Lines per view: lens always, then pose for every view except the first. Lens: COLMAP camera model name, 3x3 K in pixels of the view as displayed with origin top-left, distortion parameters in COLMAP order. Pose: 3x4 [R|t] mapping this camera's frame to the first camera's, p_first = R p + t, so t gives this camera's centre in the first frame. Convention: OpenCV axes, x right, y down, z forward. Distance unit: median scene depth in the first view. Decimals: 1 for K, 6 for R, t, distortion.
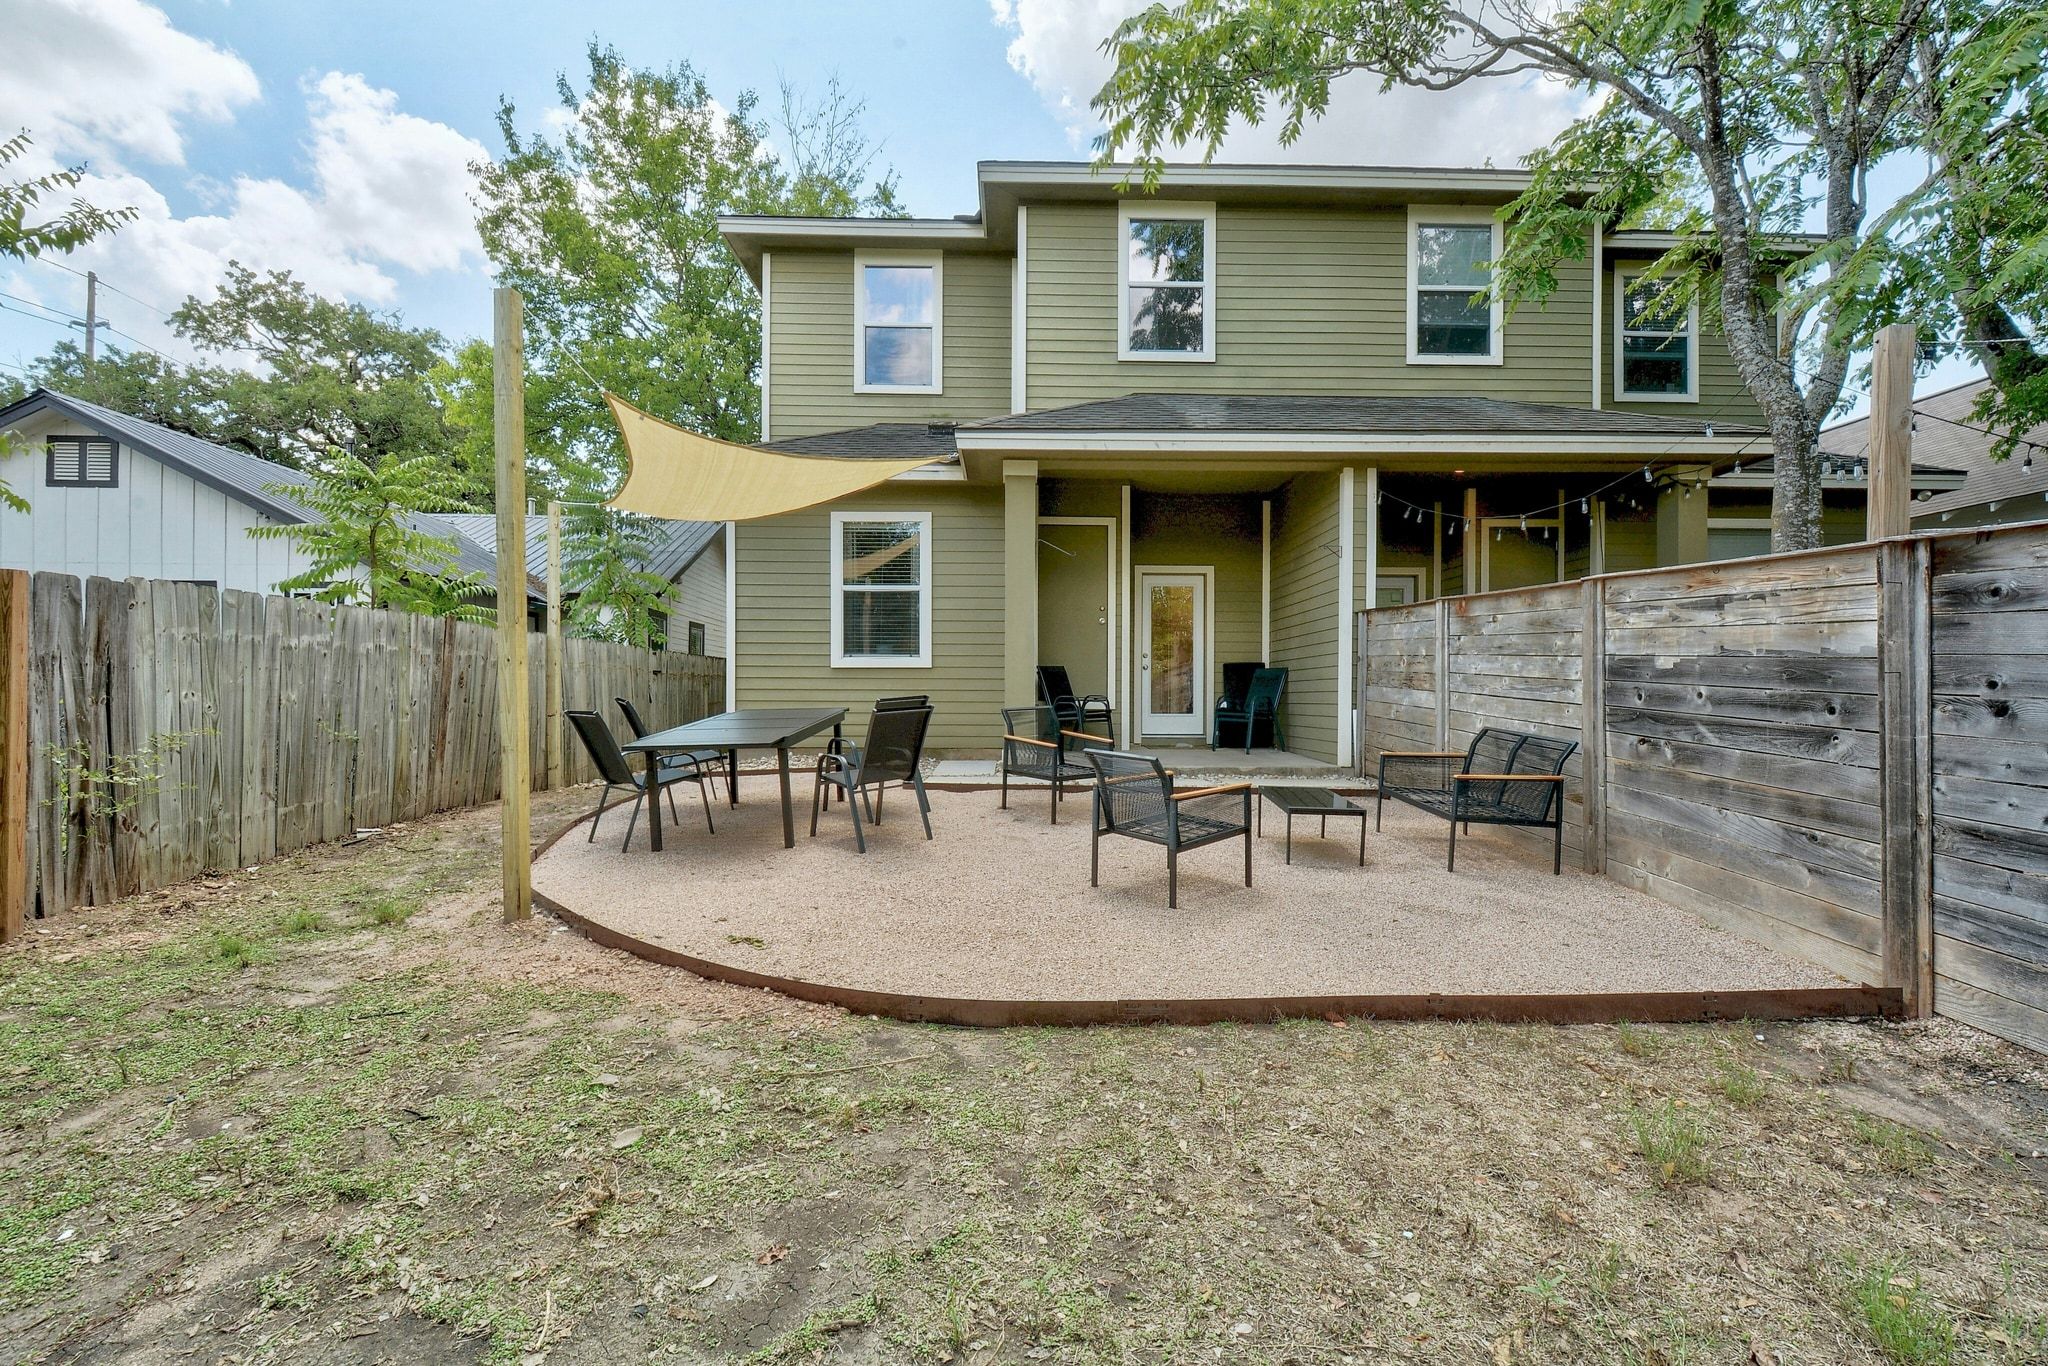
lens RADIAL K [[892.6, 0, 1034.7], [0, 892.6, 695.1], [0, 0, 1]] dist [0.008425, -0.005893]
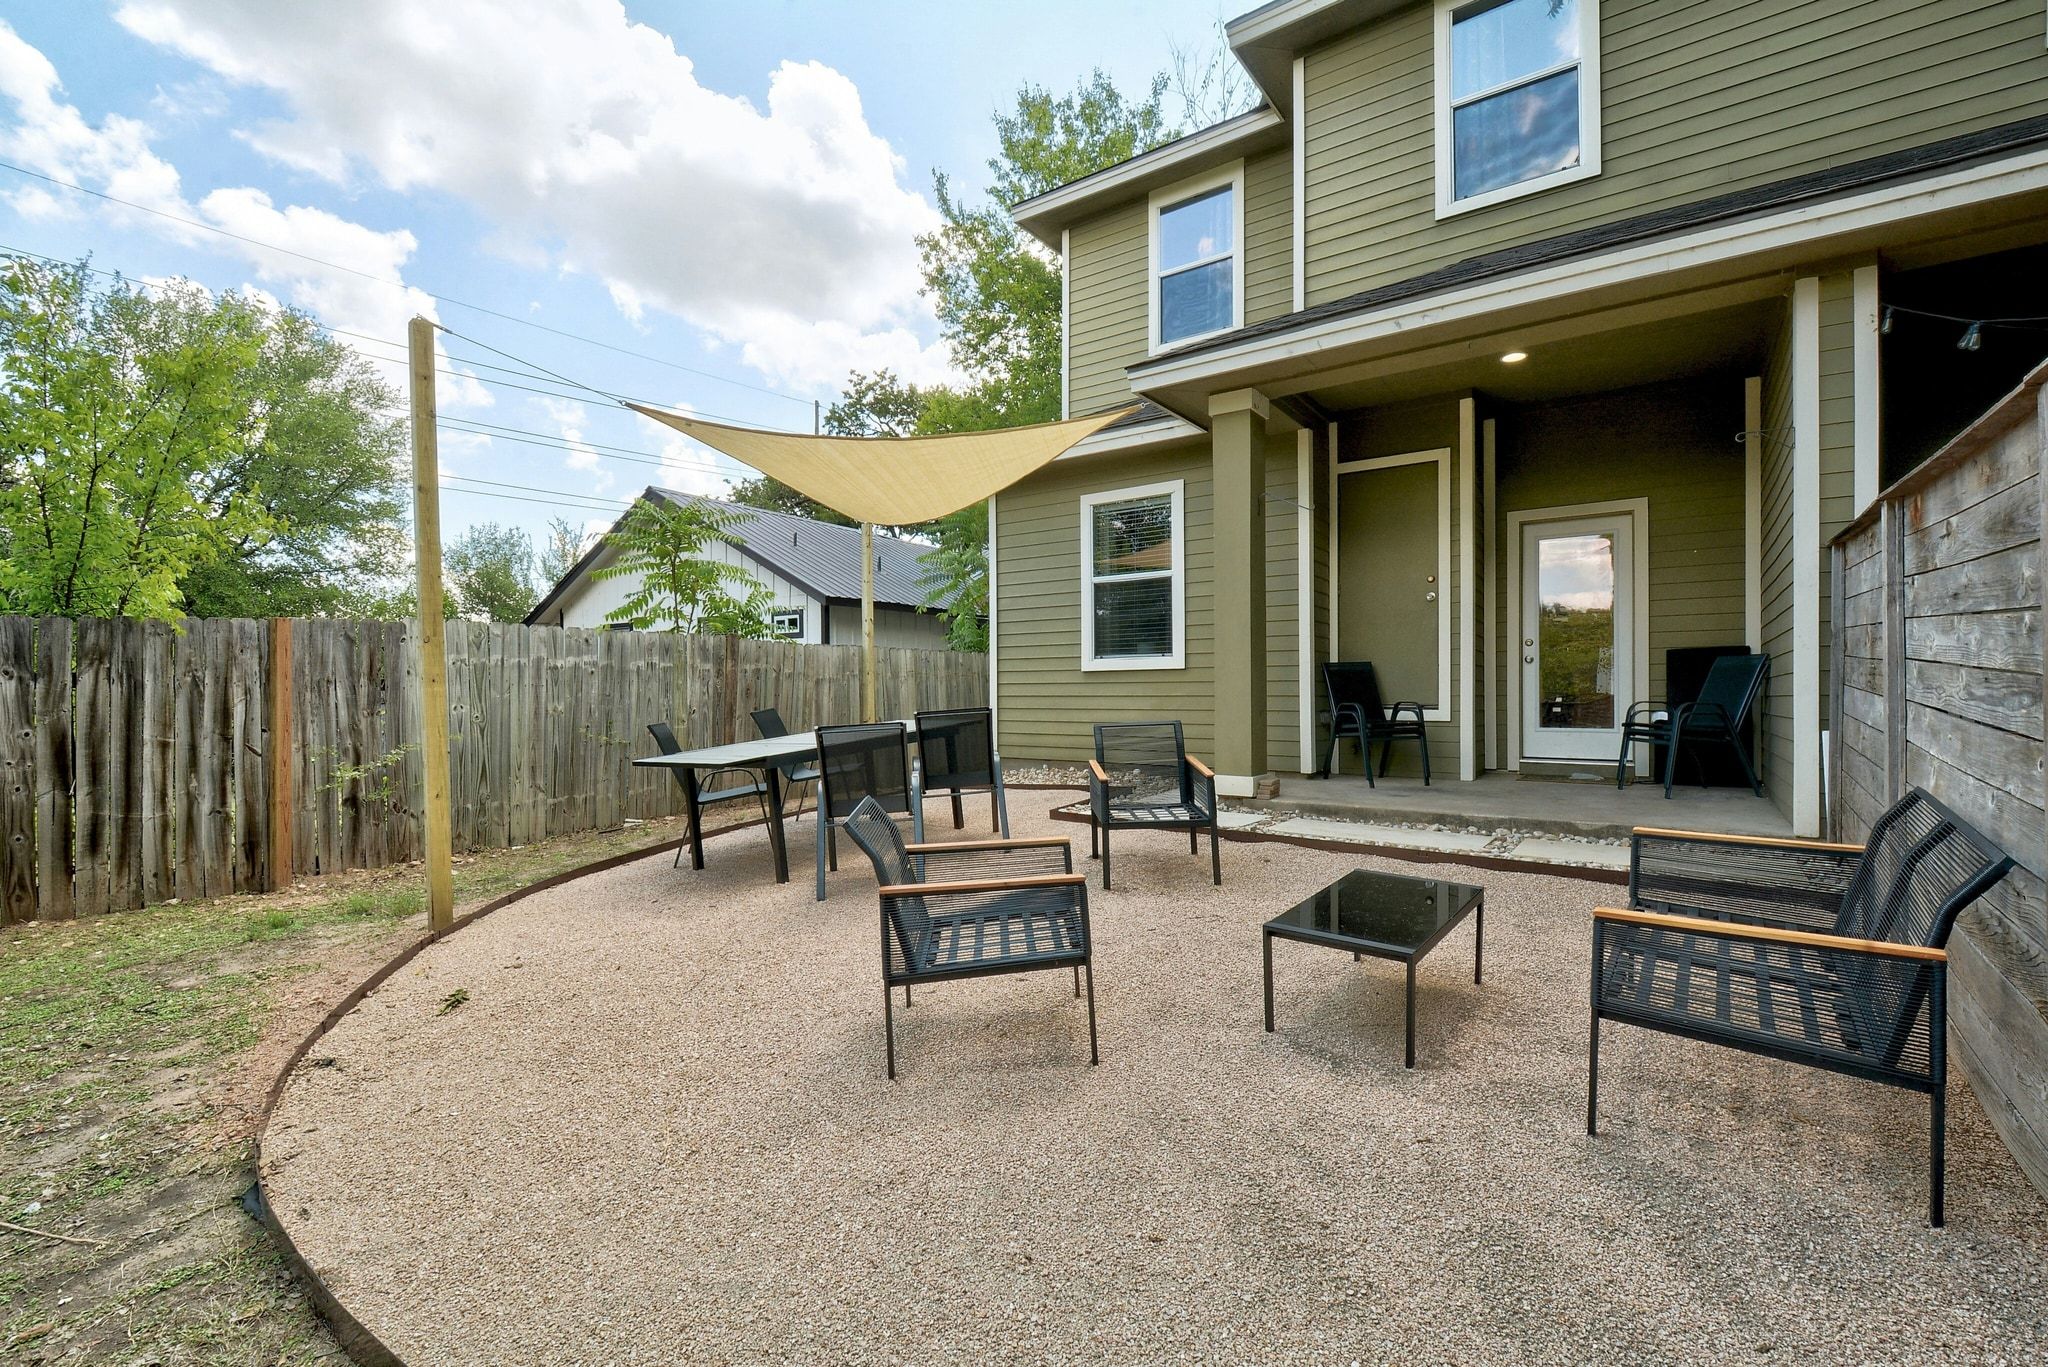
lens RADIAL K [[892.6, 0, 1034.7], [0, 892.6, 695.6], [0, 0, 1]] dist [0.008425, -0.005893]
pose [[0.804481, -0.005862, -0.593949, 0.329576], [0.006472, 0.999978, -0.001104, -0.007474], [0.593943, -0.002956, 0.804502, 0.325251]]
